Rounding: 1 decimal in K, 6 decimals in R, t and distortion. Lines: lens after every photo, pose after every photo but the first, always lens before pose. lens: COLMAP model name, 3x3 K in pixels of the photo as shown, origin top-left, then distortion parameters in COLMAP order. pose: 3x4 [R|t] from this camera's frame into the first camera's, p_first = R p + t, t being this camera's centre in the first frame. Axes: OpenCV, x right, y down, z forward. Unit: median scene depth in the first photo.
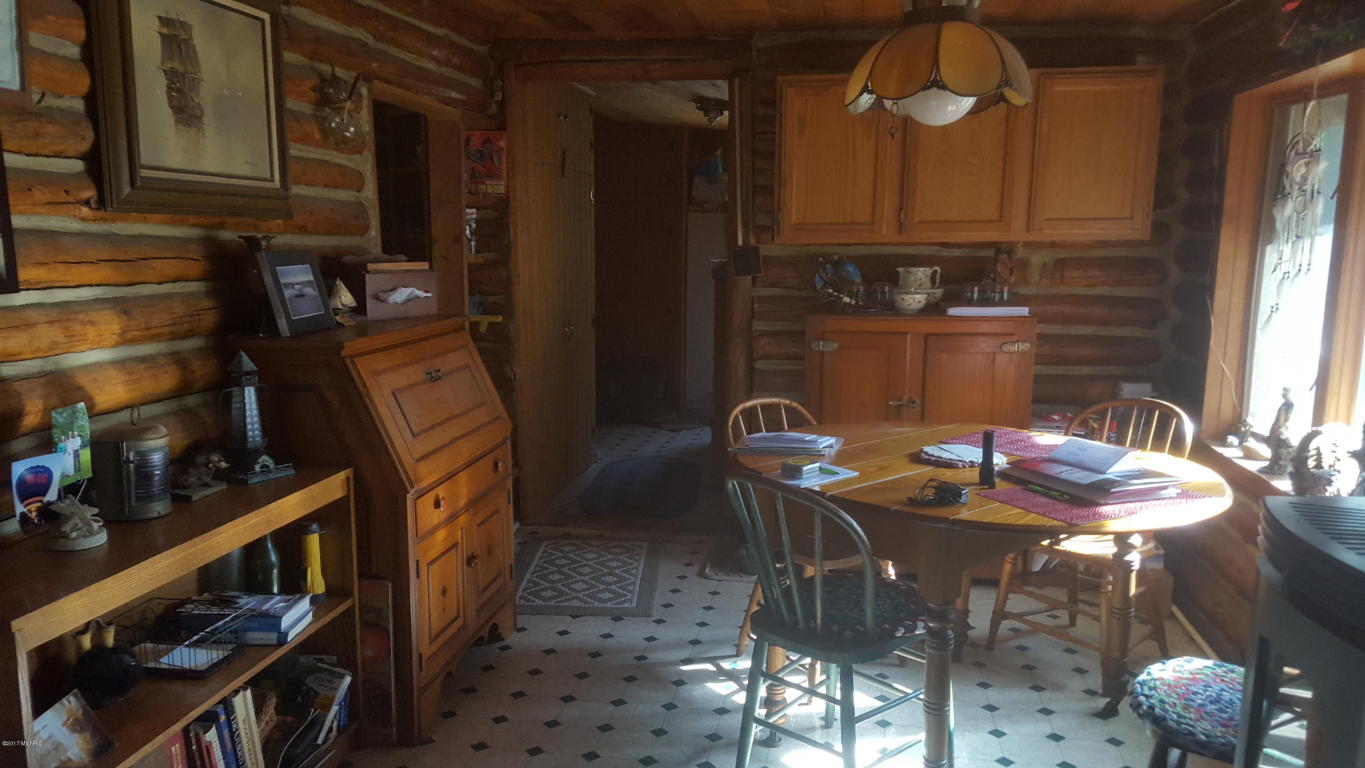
lens RADIAL K [[1040.5, 0, 678.1], [0, 1040.5, 406.0], [0, 0, 1]] dist [0.095151, -0.240834]
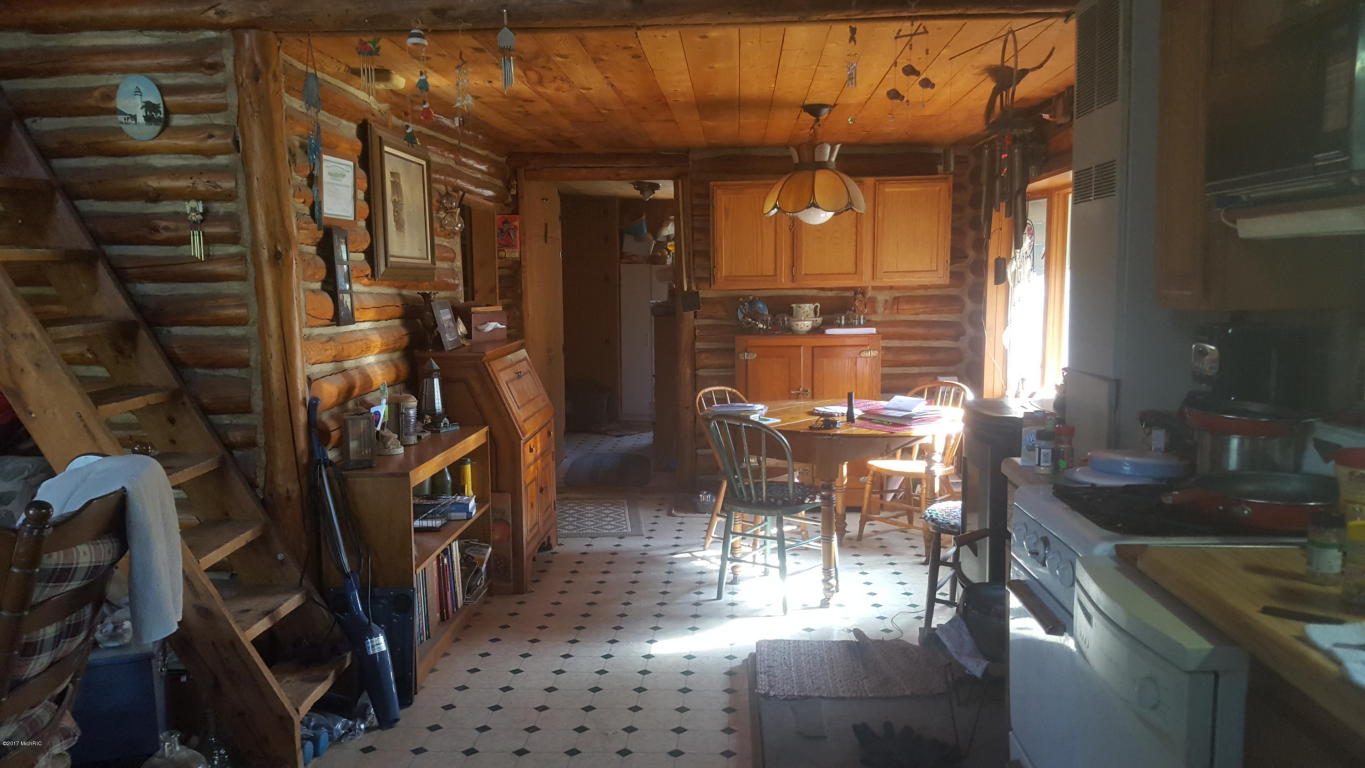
lens RADIAL K [[1057.6, 0, 682.5], [0, 1057.6, 384.0], [0, 0, 1]] dist [-0.003289, -0.004550]
pose [[0.993024, -0.027023, 0.114775, -0.135388], [0.033990, 0.997668, -0.059185, 0.072868], [-0.112908, 0.062673, 0.991627, -0.526887]]
